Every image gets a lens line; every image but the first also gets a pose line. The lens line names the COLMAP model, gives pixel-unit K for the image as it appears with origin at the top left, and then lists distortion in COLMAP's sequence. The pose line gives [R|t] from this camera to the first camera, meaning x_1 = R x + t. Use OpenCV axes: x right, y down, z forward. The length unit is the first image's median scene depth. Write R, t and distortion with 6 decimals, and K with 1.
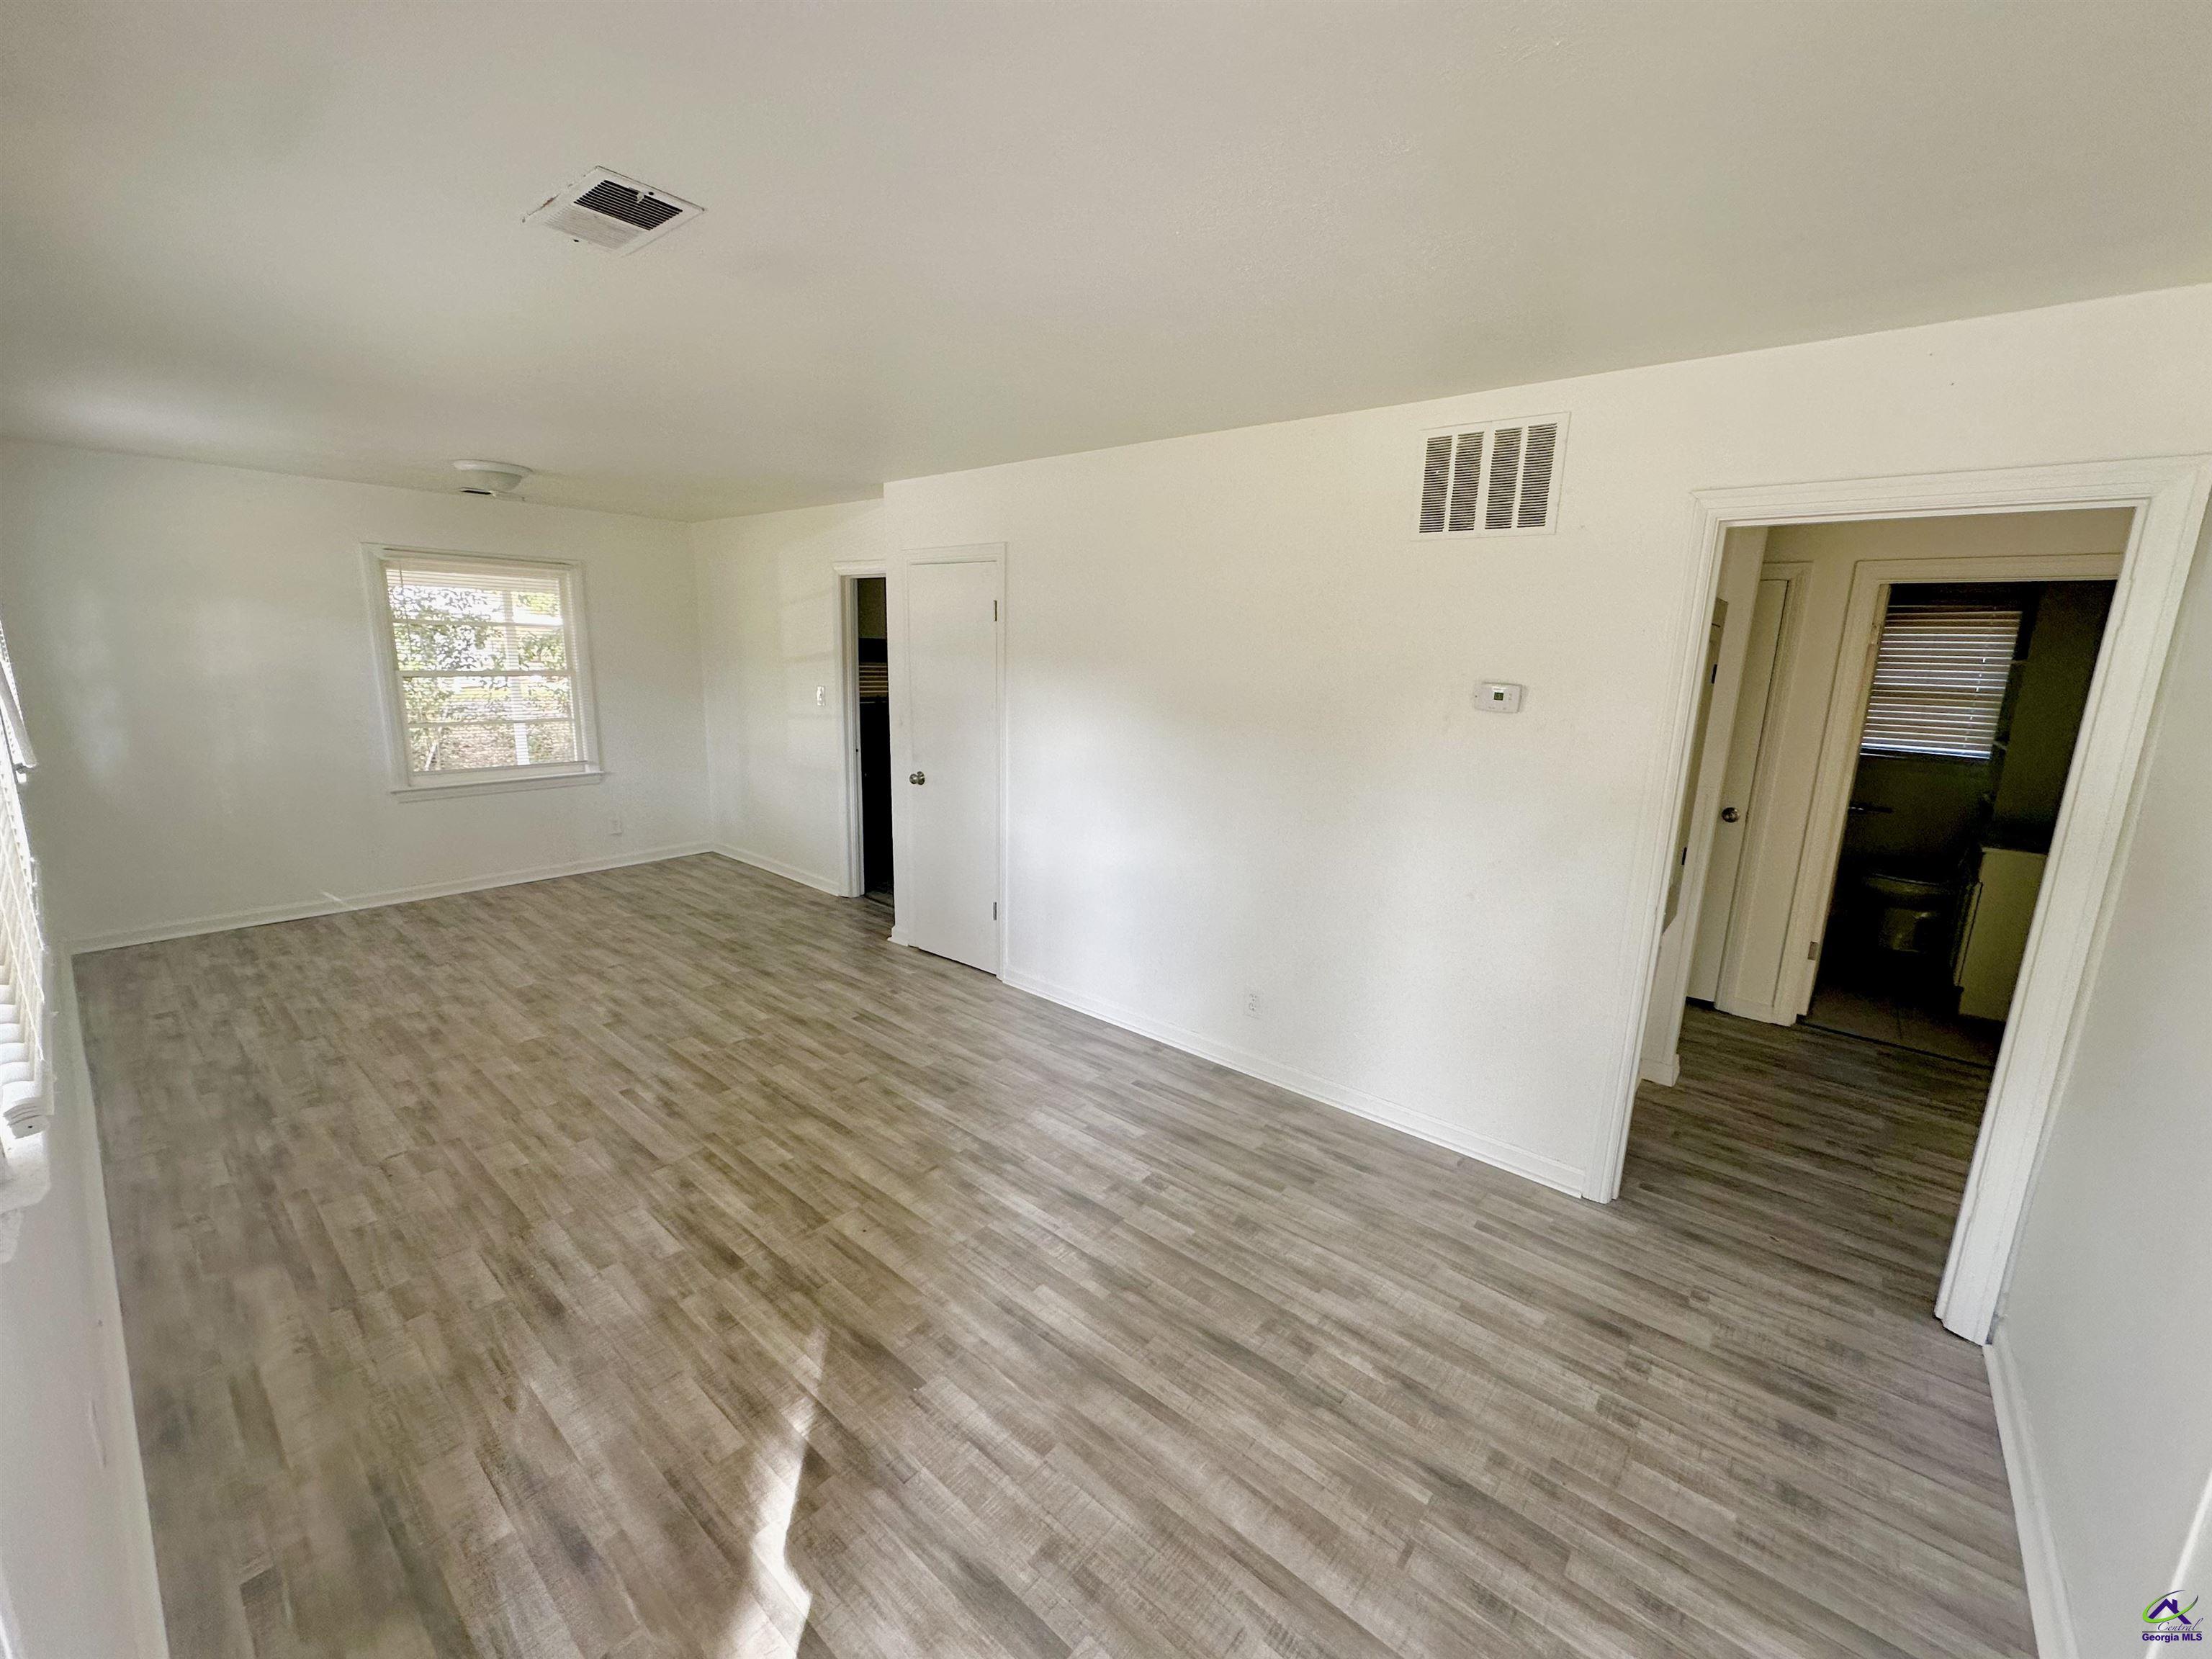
lens RADIAL K [[881.8, 0, 1106.0], [0, 881.8, 829.5], [0, 0, 1]] dist [-0.001110, -0.000227]
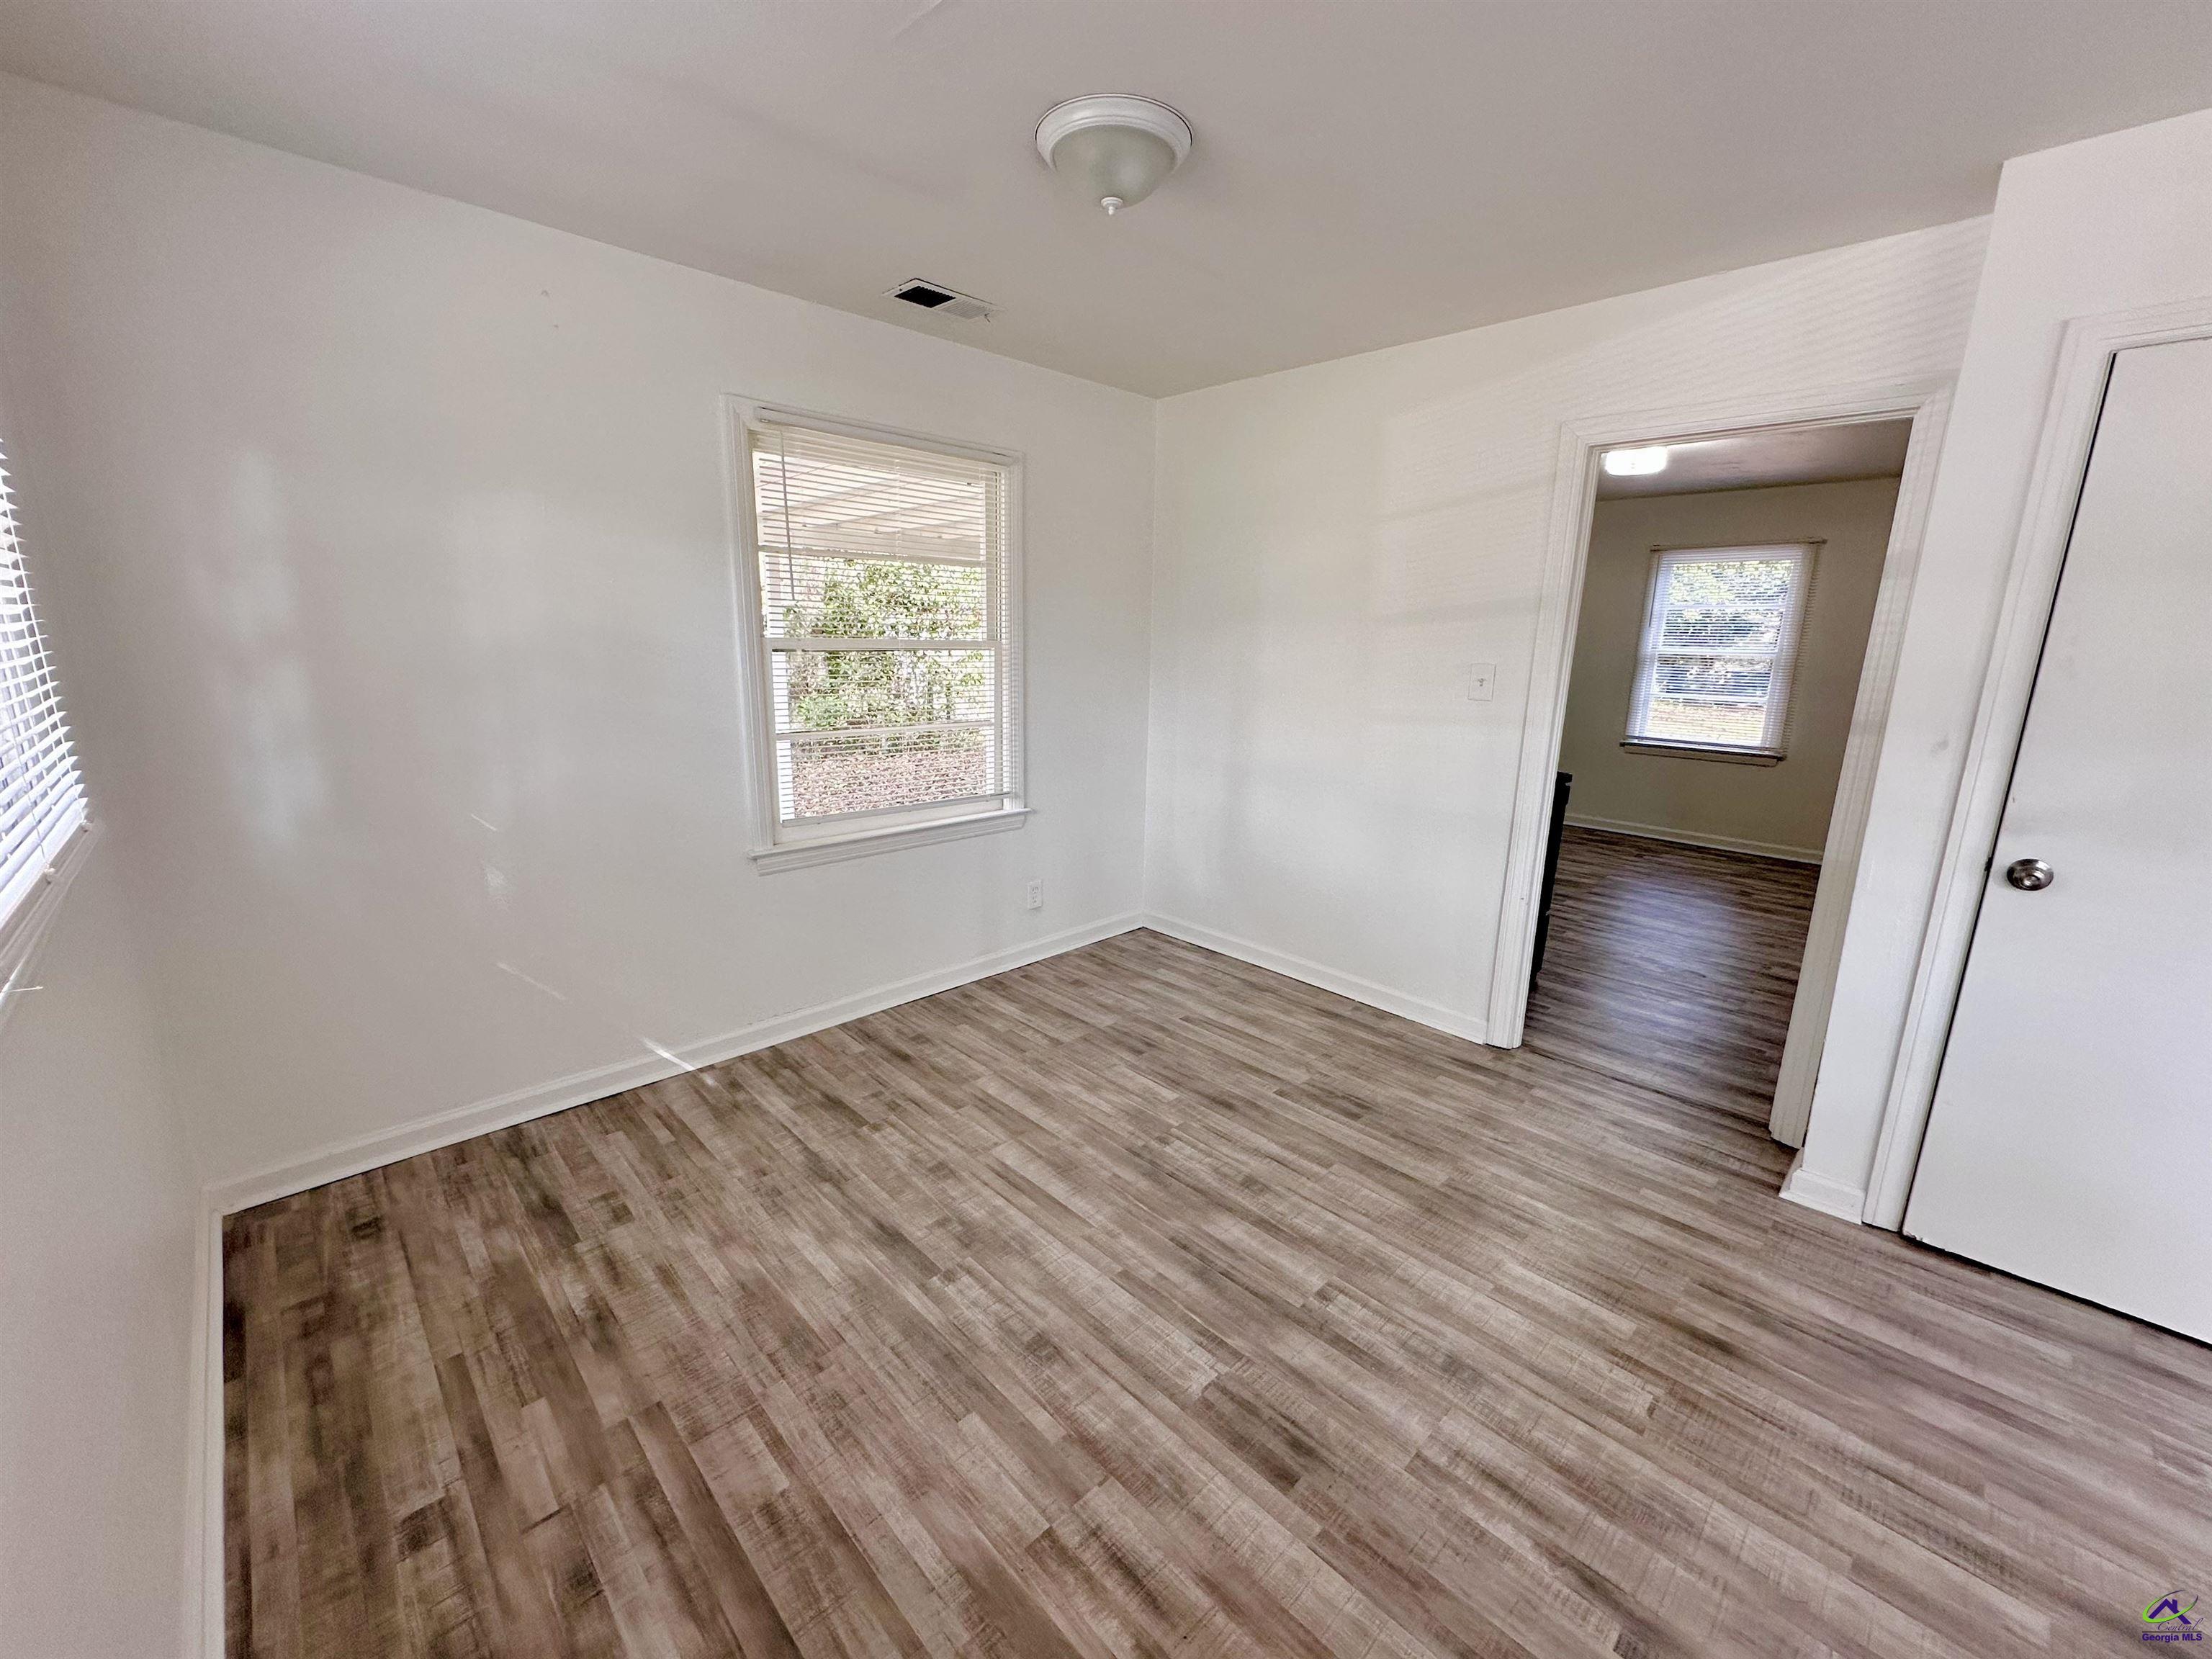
lens RADIAL K [[878.8, 0, 1106.0], [0, 878.8, 829.5], [0, 0, 1]] dist [-0.000653, 0.000416]
pose [[0.995174, 0.011661, -0.097432, -0.570599], [-0.010330, 0.999847, 0.014149, -0.075737], [0.097582, -0.013074, 0.995142, 0.501975]]
